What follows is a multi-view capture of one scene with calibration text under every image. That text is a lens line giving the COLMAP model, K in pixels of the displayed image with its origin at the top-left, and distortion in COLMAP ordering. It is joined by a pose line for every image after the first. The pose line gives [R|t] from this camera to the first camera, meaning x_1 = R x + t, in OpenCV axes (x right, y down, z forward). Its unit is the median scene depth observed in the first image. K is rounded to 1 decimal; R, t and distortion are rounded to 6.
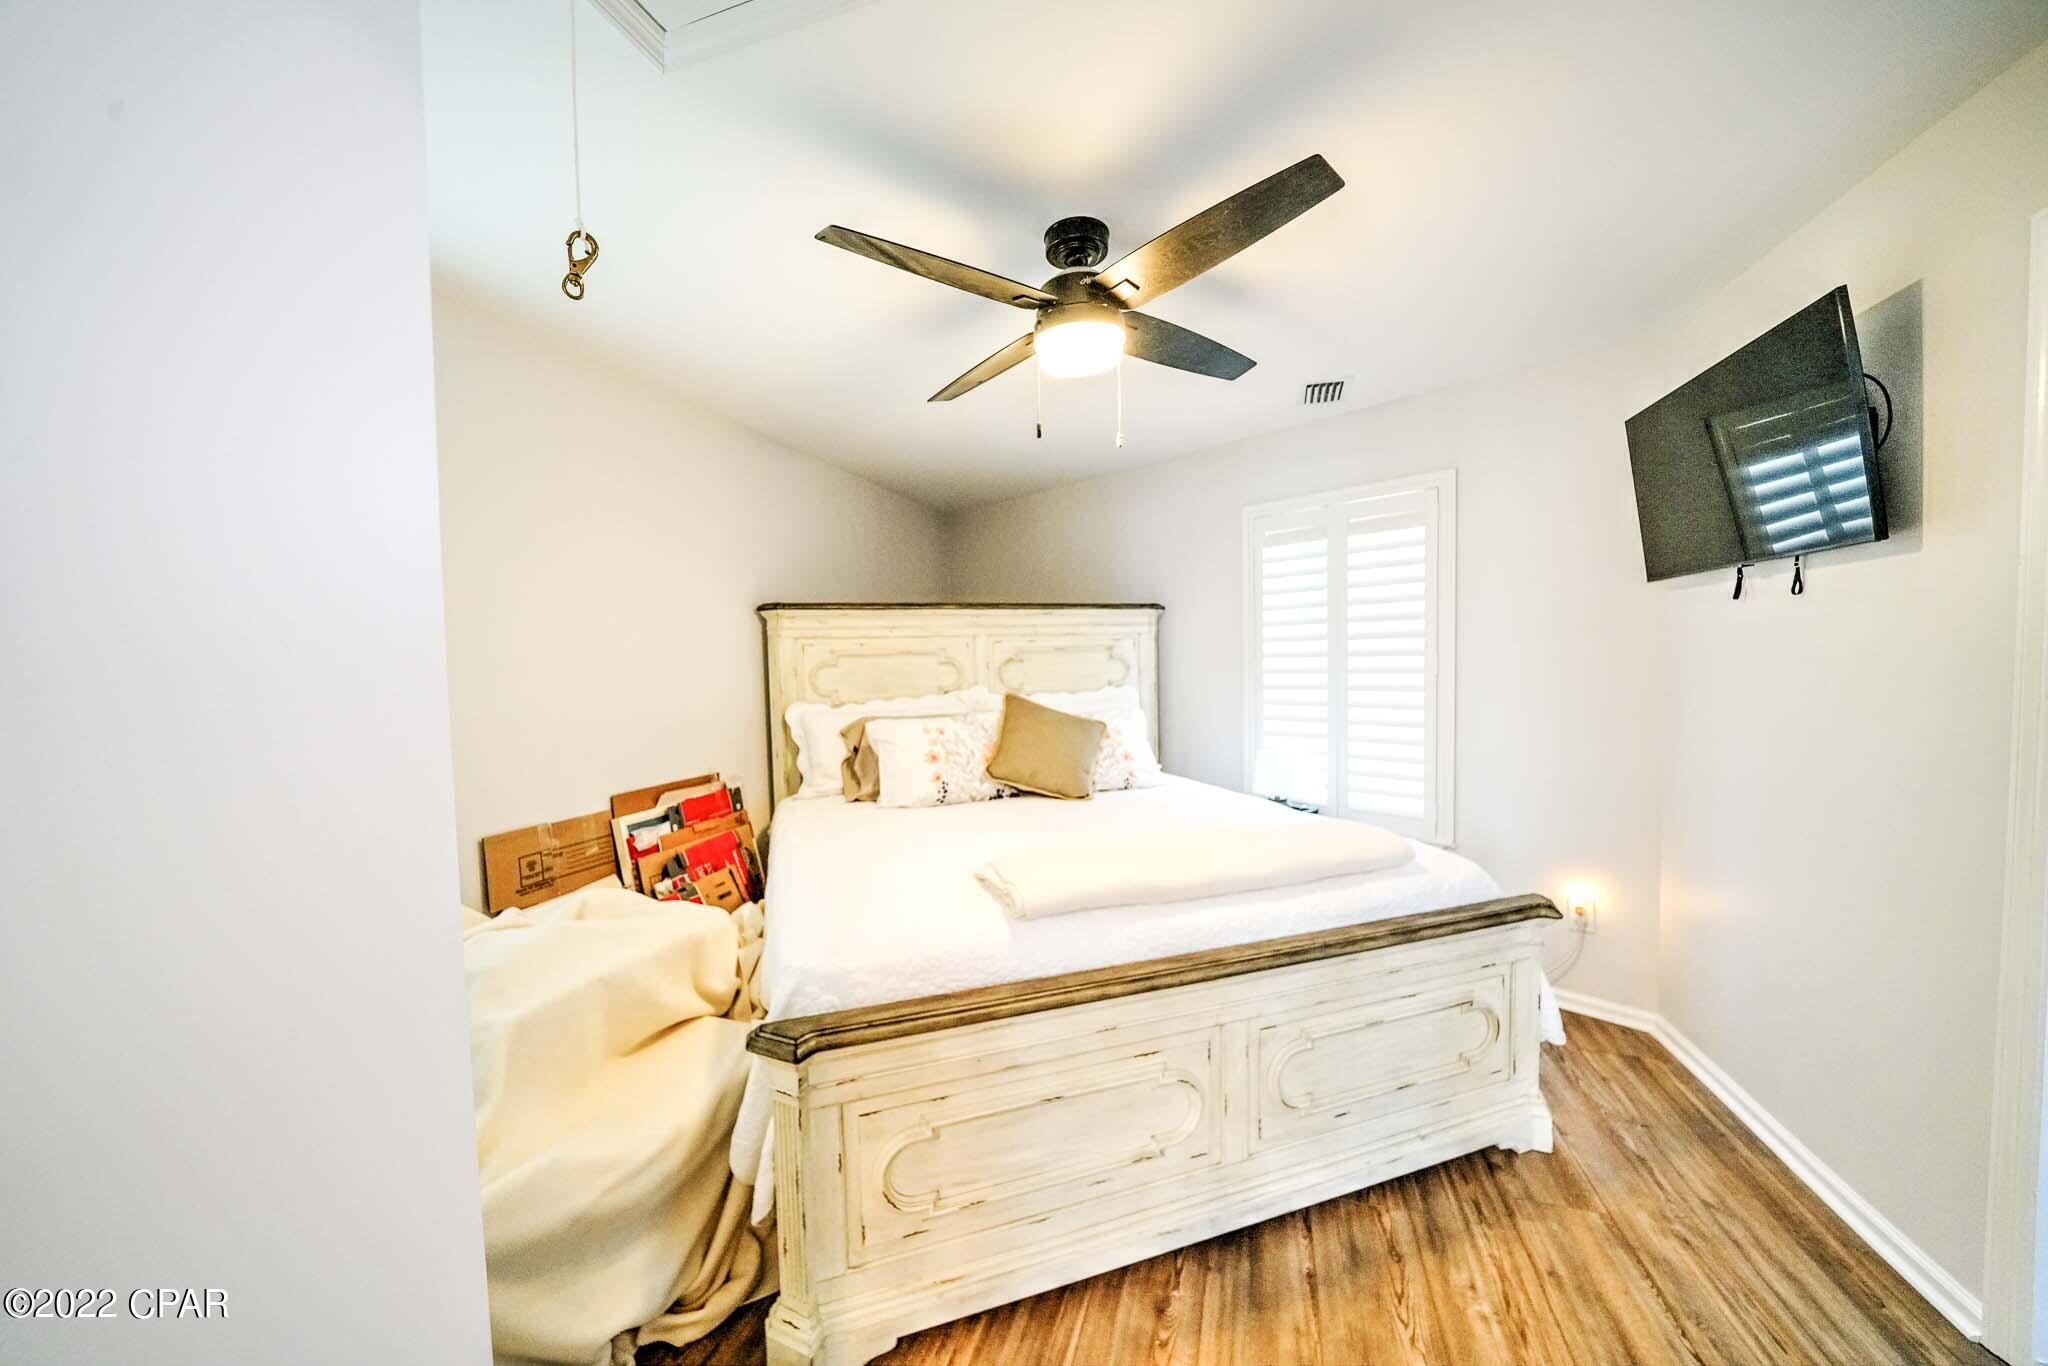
lens RADIAL K [[737.2, 0, 1007.2], [0, 737.2, 694.7], [0, 0, 1]] dist [-0.020898, 0.002971]
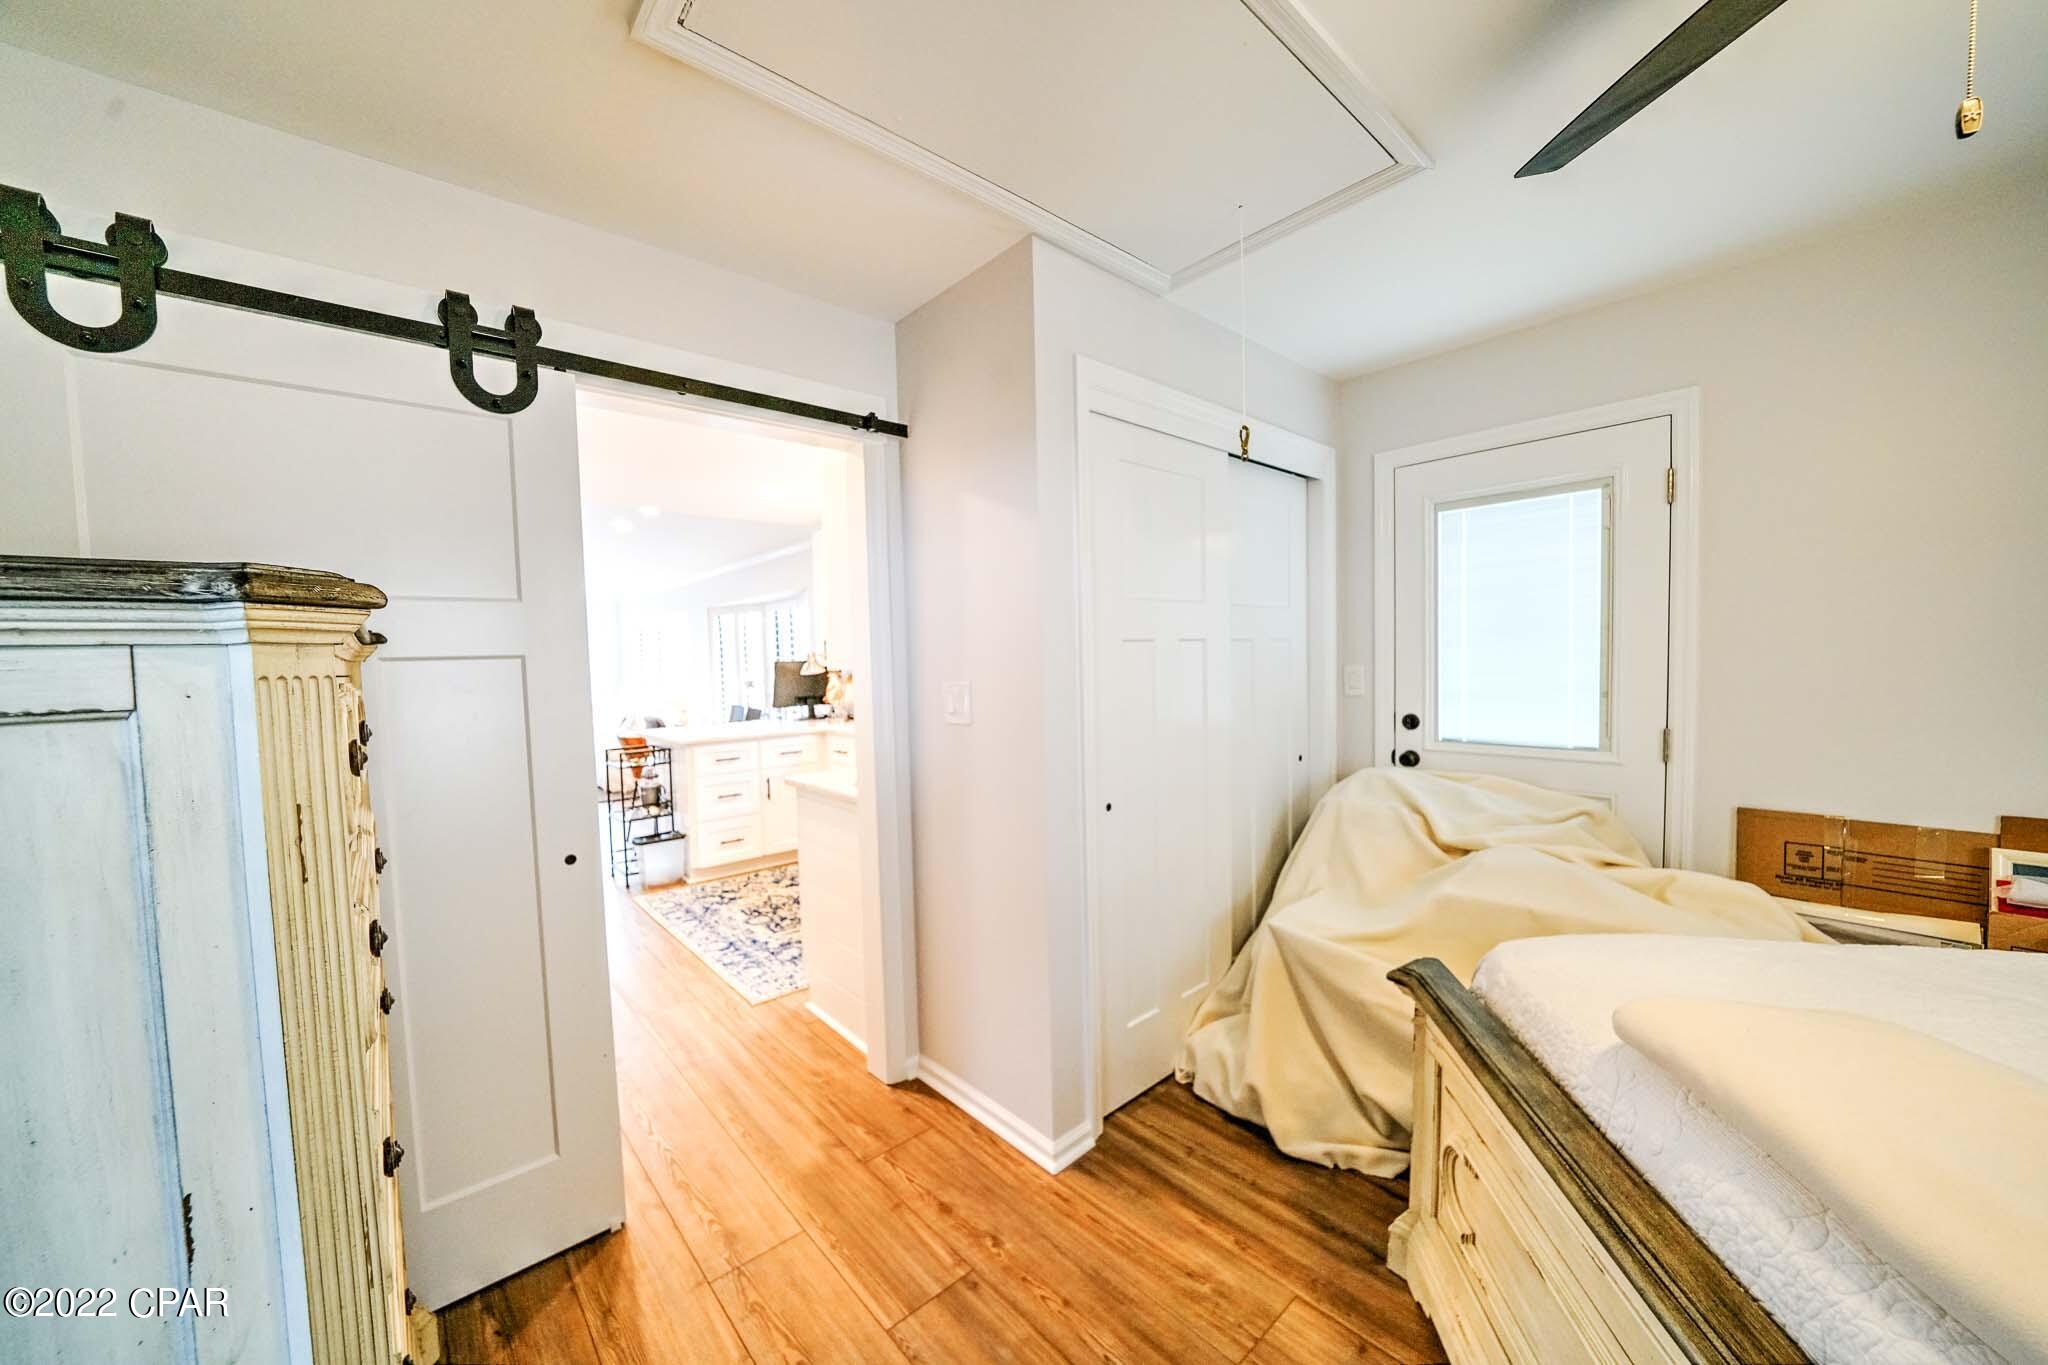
lens RADIAL K [[737.2, 0, 1007.2], [0, 737.2, 694.2], [0, 0, 1]] dist [-0.020898, 0.002971]
pose [[-0.502157, 0.077950, -0.861256, 0.602463], [-0.003825, 0.995719, 0.092349, -0.043163], [0.864768, 0.049668, -0.499709, 0.603293]]
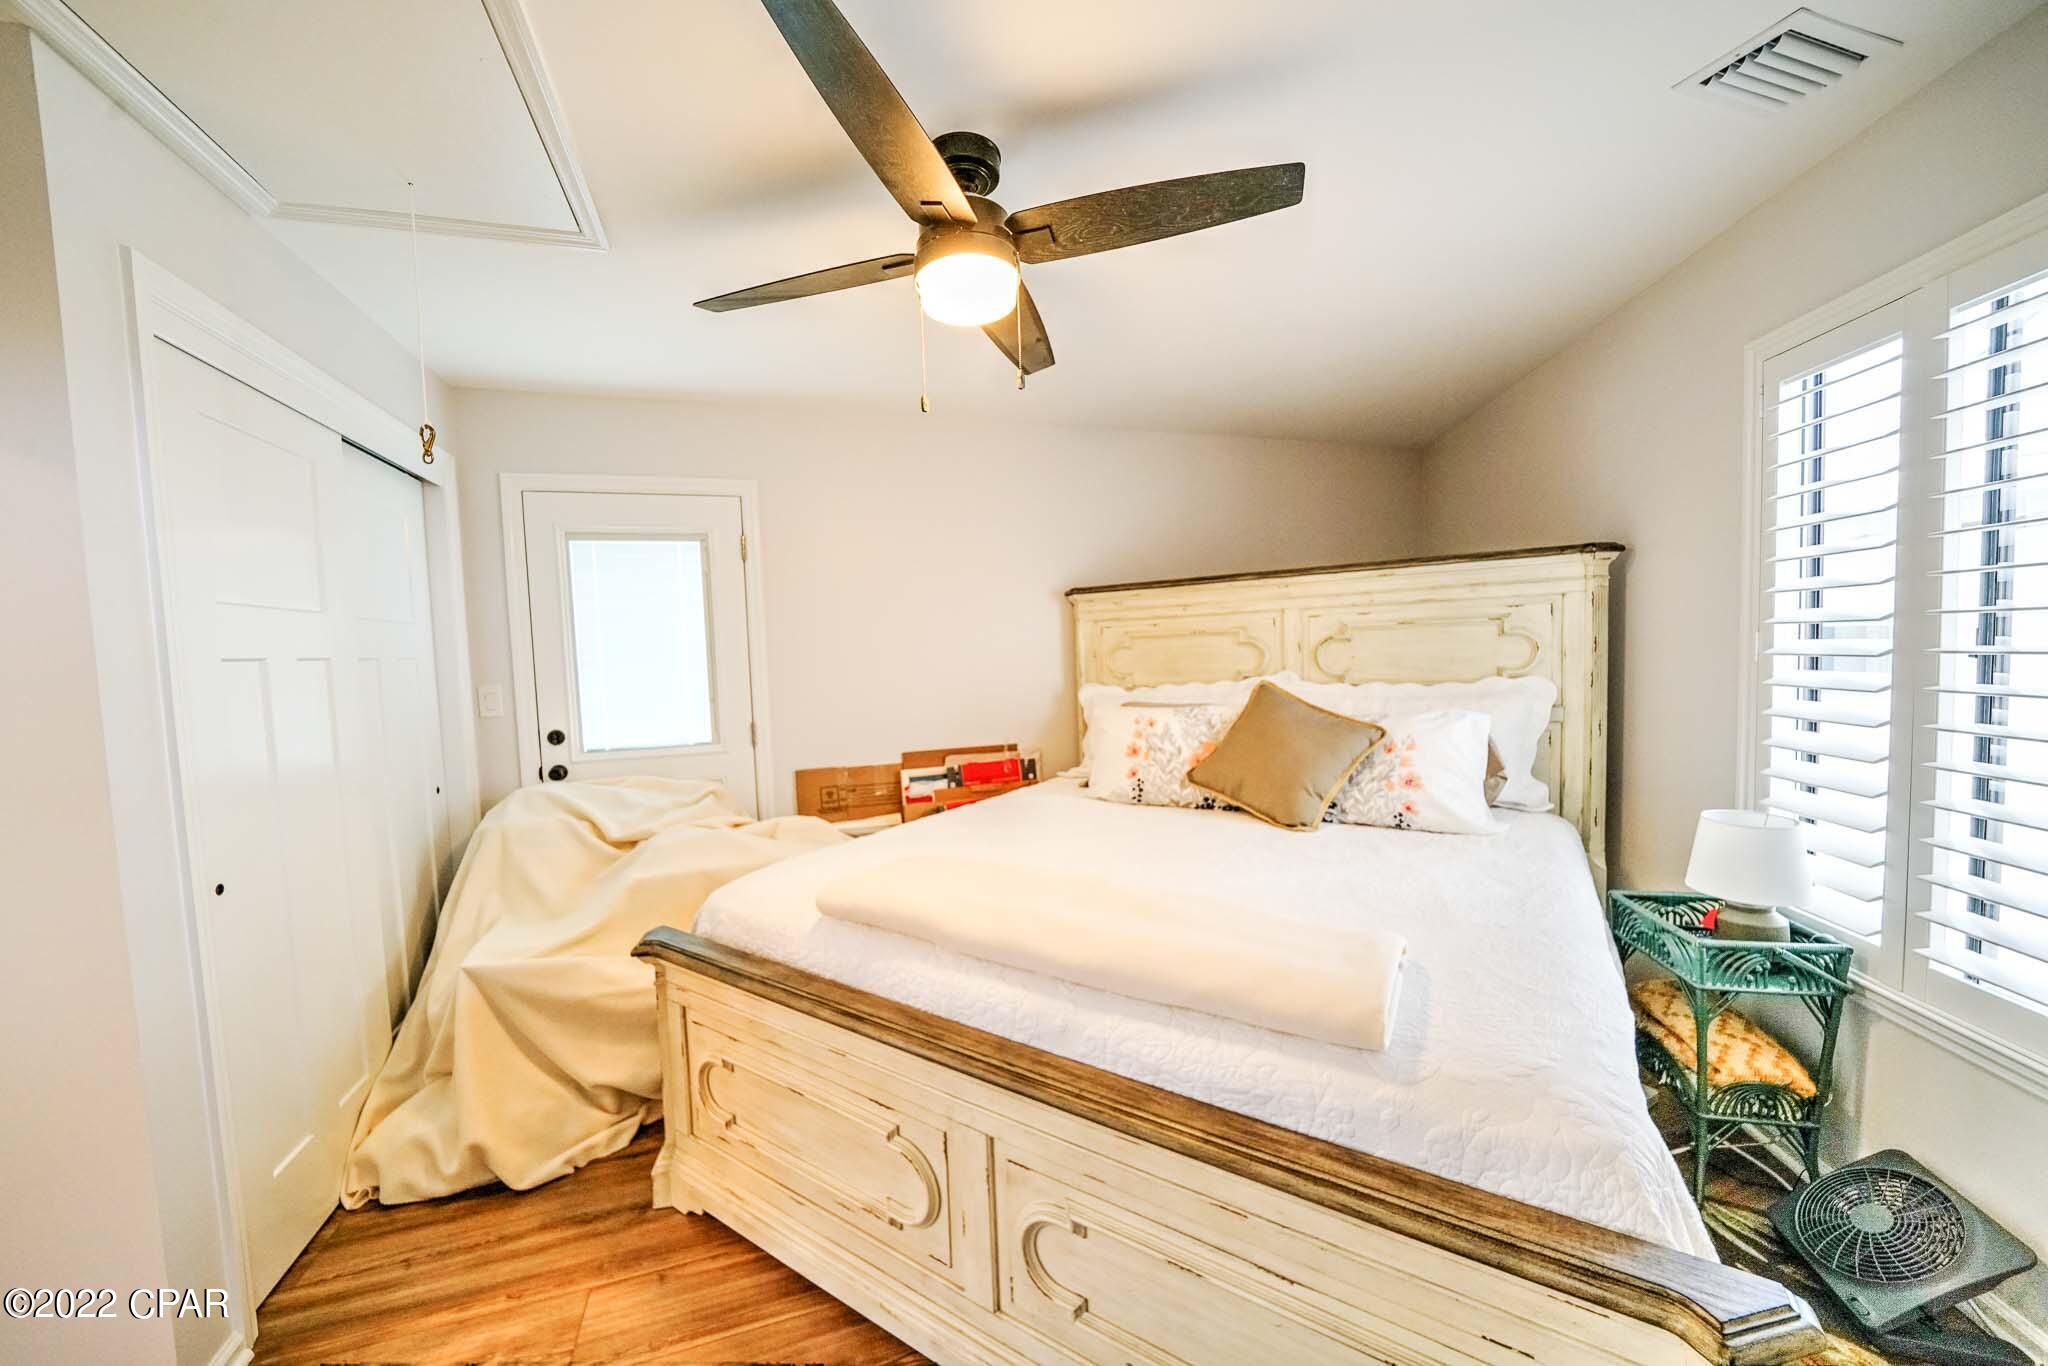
lens RADIAL K [[737.2, 0, 1007.2], [0, 737.2, 694.7], [0, 0, 1]] dist [-0.020898, 0.002971]
pose [[0.600038, 0.049665, -0.798429, 0.702047], [-0.014872, 0.998591, 0.050939, -0.037903], [0.799834, -0.018692, 0.599931, 0.435332]]
